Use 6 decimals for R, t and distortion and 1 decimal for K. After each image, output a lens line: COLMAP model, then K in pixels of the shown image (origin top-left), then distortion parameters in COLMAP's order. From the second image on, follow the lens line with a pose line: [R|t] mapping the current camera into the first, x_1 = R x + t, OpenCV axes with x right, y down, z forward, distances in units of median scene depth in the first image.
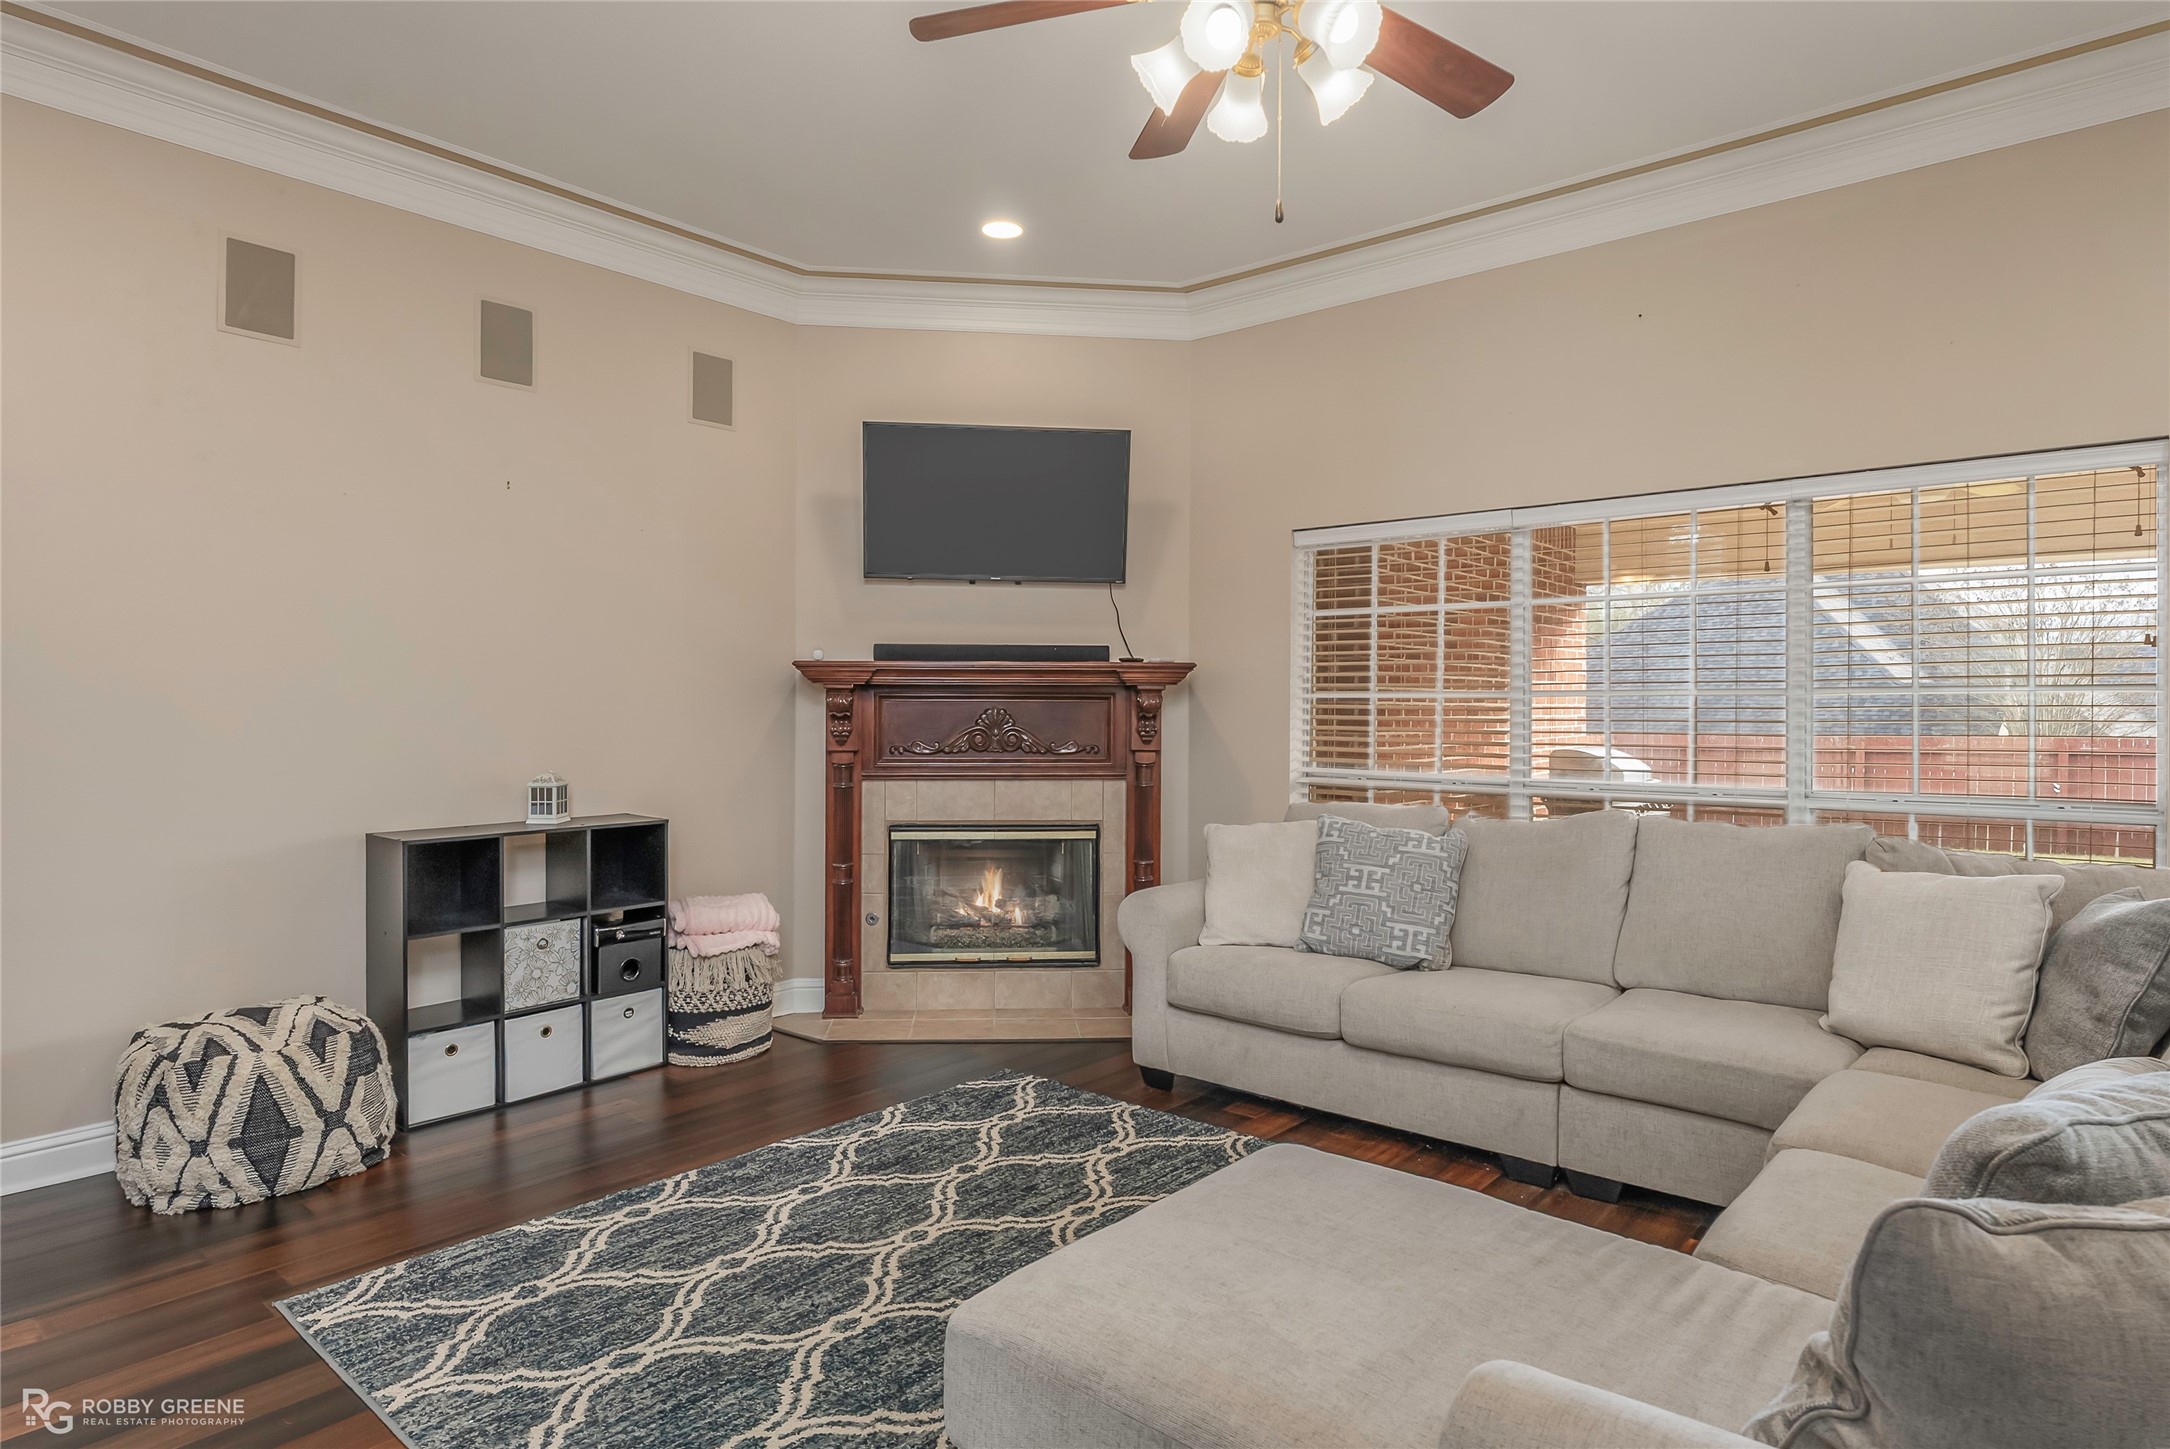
lens RADIAL K [[1210.5, 0, 1075.6], [0, 1210.5, 712.7], [0, 0, 1]] dist [-0.005765, -0.002449]
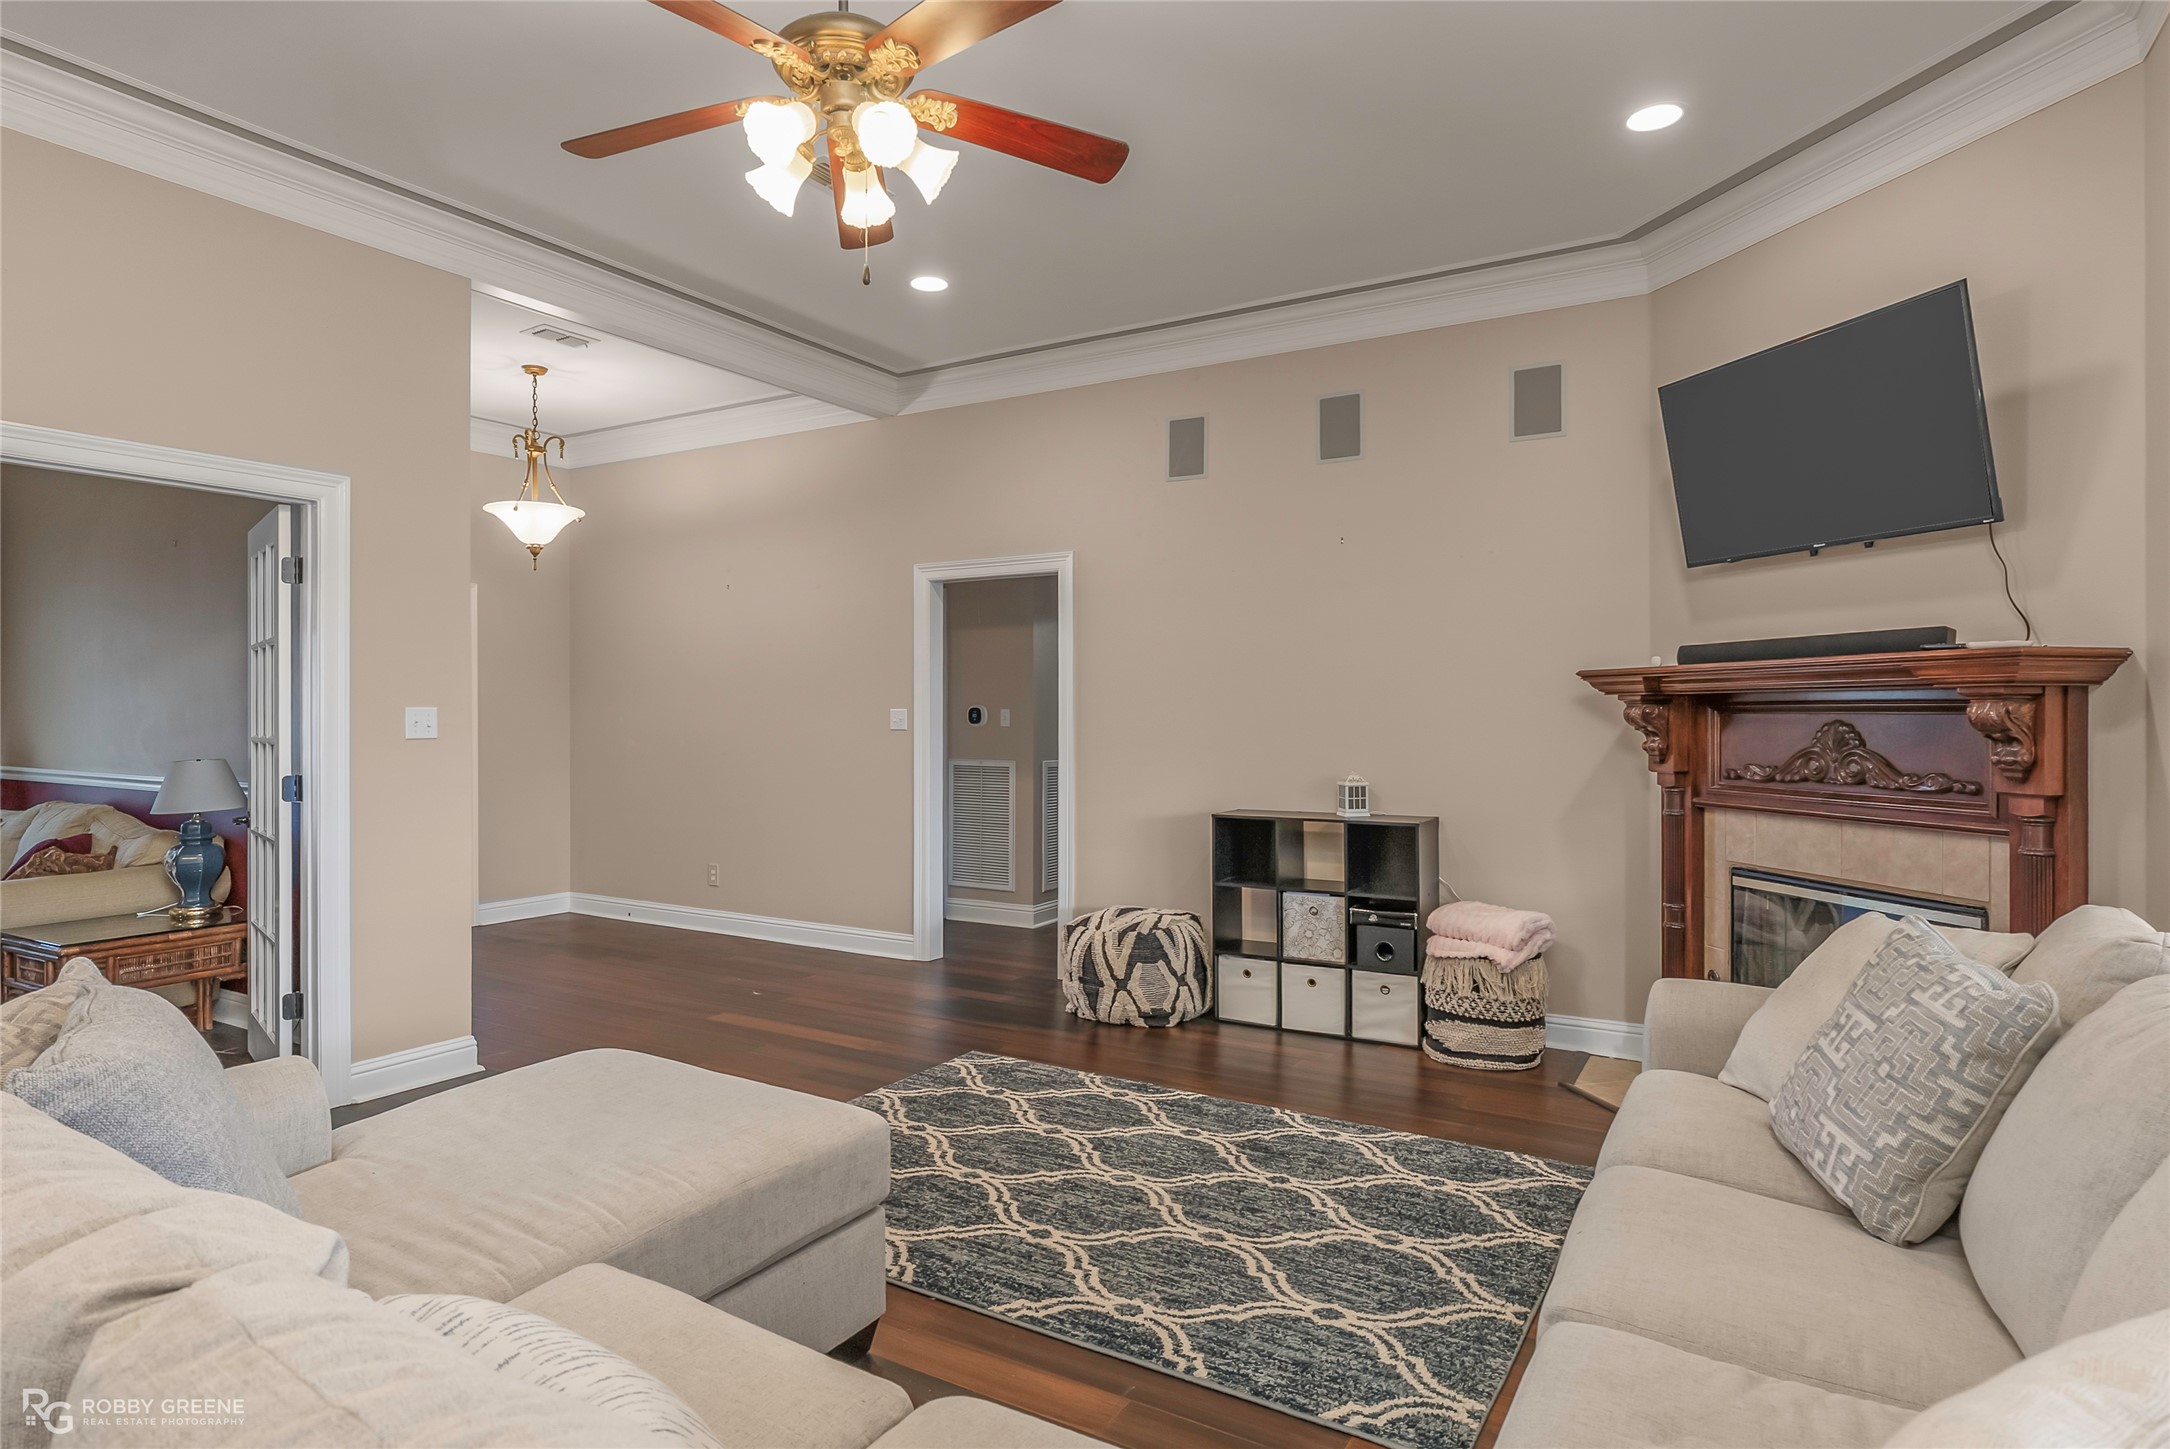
lens RADIAL K [[1173.8, 0, 1079.3], [0, 1173.8, 721.4], [0, 0, 1]] dist [-0.002985, -0.001191]
pose [[0.167579, 0.002885, -0.985854, 0.760872], [-0.008852, 0.999960, 0.001422, -0.002671], [0.985819, 0.008489, 0.167598, 0.606780]]
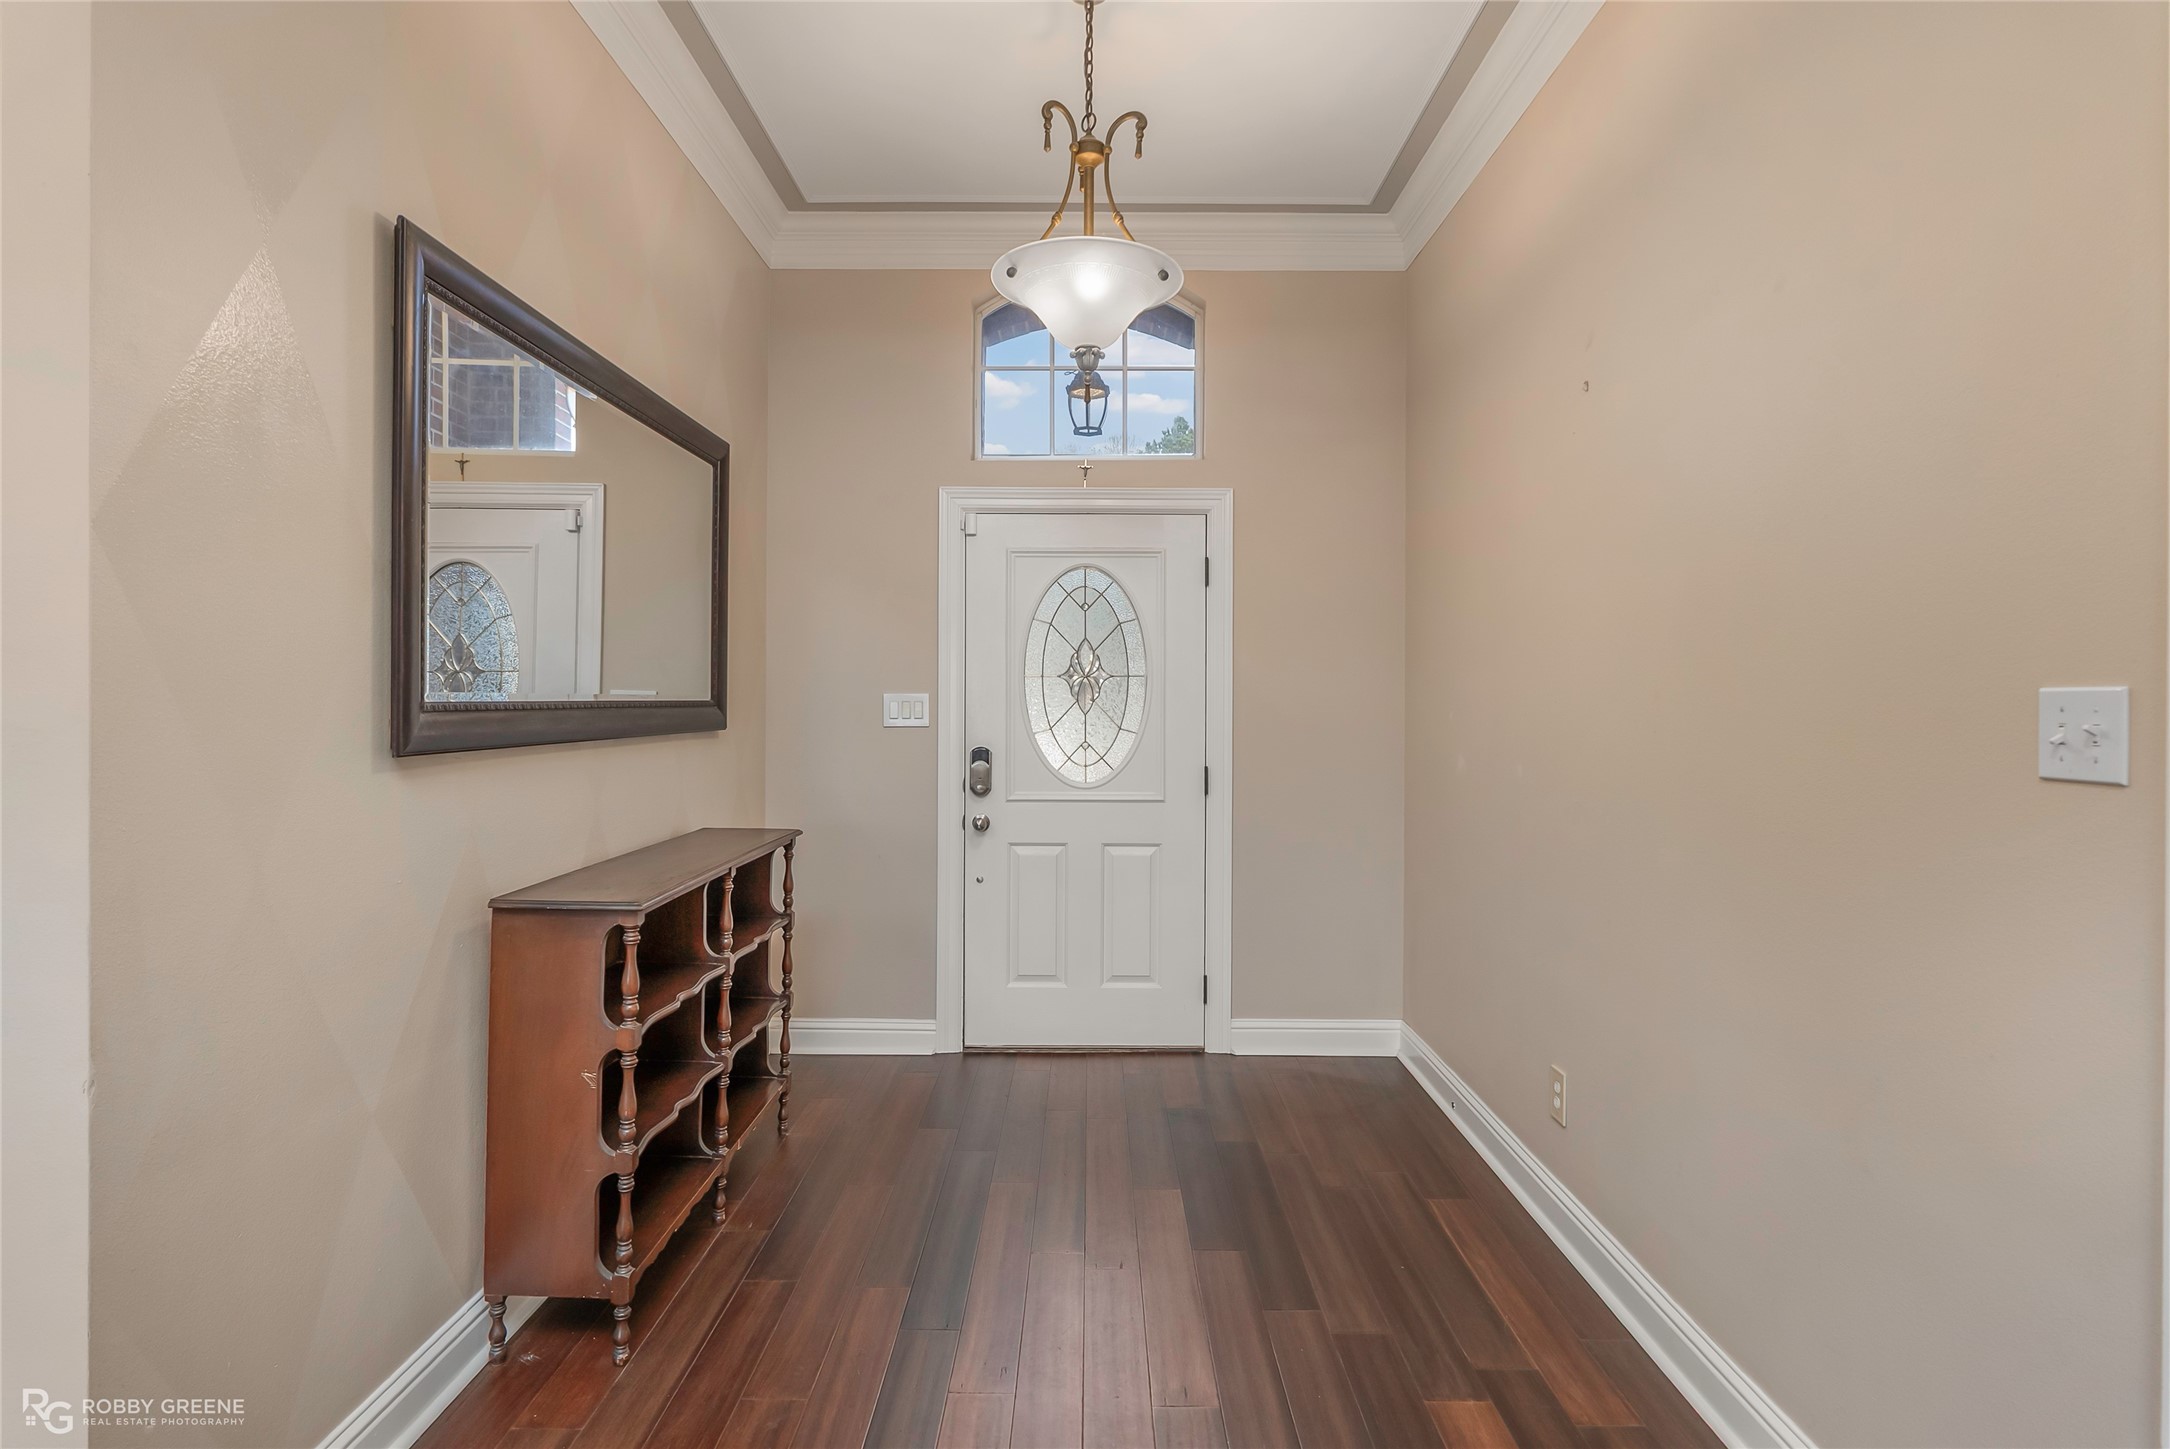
lens RADIAL K [[1113.9, 0, 1086.8], [0, 1113.9, 703.8], [0, 0, 1]] dist [0.001579, -0.000013]
pose [[-0.758400, -0.006805, -0.651754, -0.497613], [-0.014644, 0.999871, 0.006600, -0.008231], [0.651625, 0.014549, -0.758401, 0.700165]]
